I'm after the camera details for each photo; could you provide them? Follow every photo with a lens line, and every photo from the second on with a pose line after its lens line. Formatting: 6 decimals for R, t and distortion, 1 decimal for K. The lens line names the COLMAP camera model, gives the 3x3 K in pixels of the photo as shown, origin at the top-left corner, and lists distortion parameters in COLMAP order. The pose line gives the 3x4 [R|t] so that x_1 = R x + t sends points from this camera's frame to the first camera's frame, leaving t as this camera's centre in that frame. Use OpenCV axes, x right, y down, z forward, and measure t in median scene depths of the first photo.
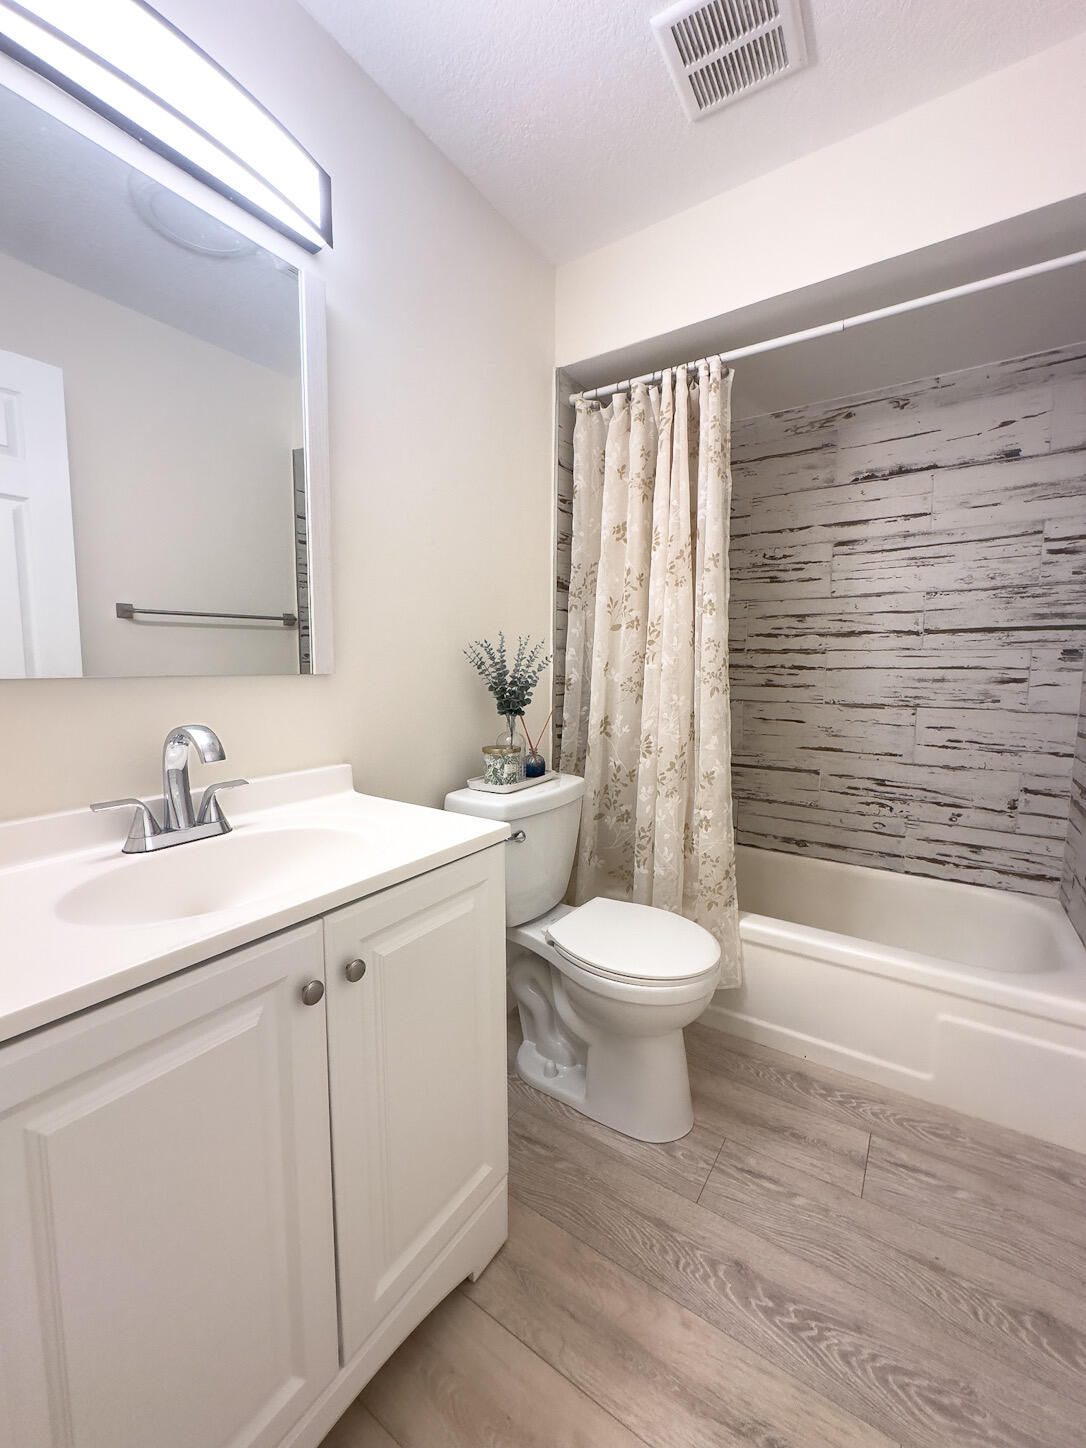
lens RADIAL K [[578.2, 0, 538.7], [0, 578.2, 726.0], [0, 0, 1]] dist [-0.003153, -0.000145]
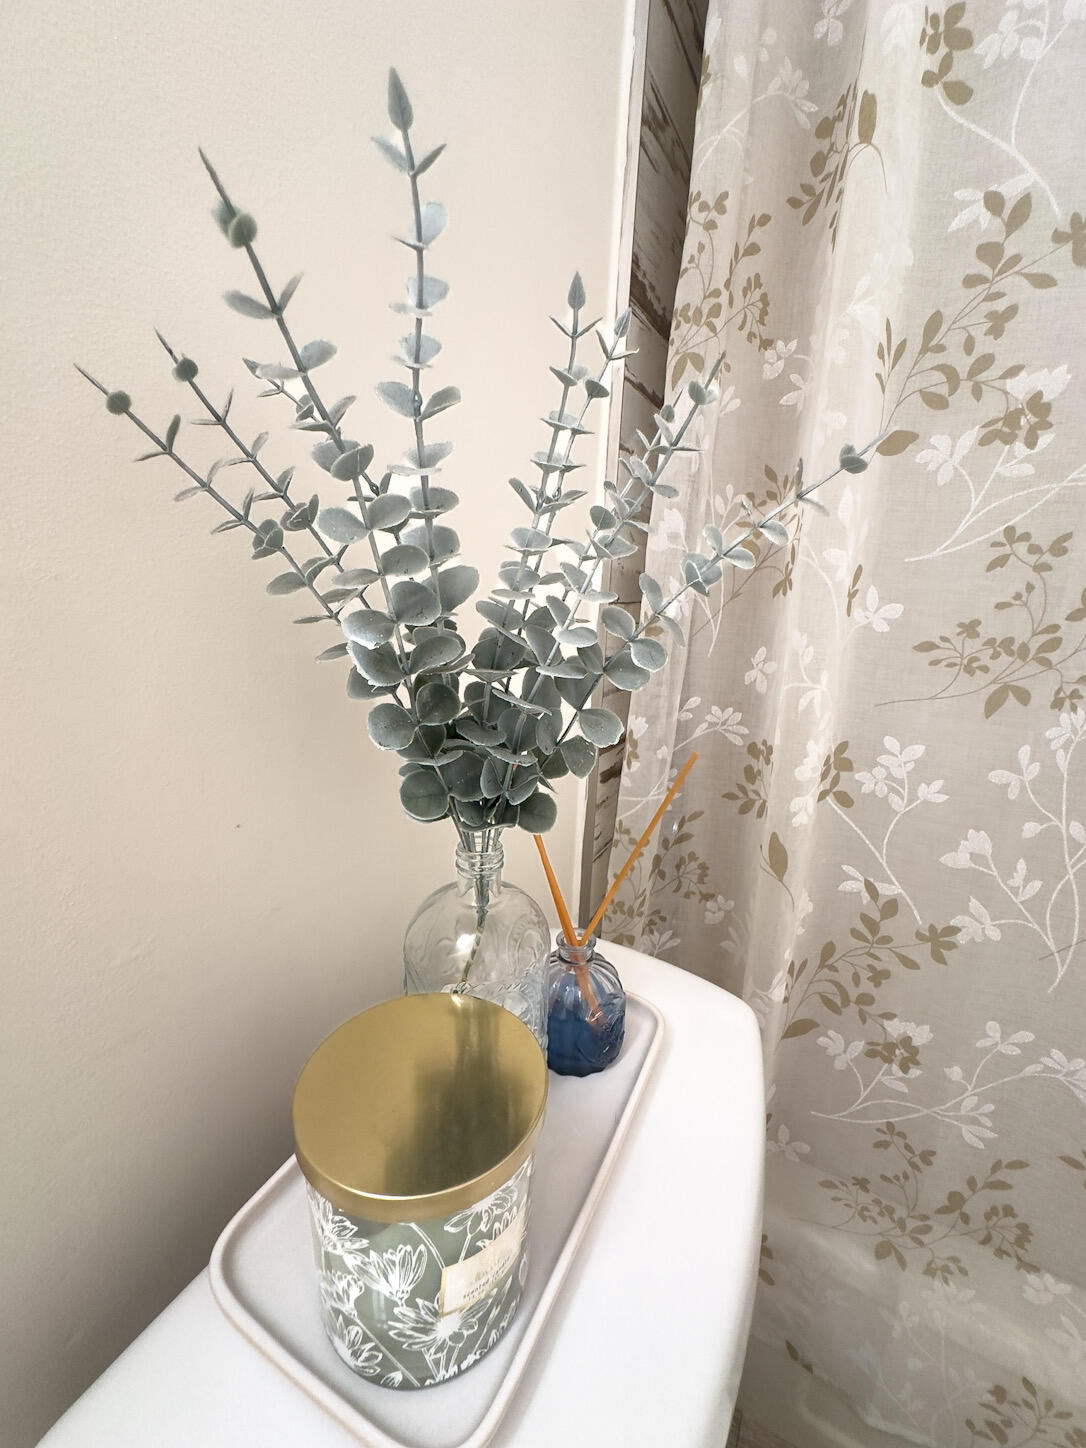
lens RADIAL K [[578.2, 0, 549.4], [0, 578.2, 718.1], [0, 0, 1]] dist [-0.003153, -0.000145]
pose [[0.993877, 0.013180, 0.109706, -0.047608], [-0.027849, 0.990688, 0.133271, -0.077770], [-0.106928, -0.135510, 0.984989, 0.830722]]
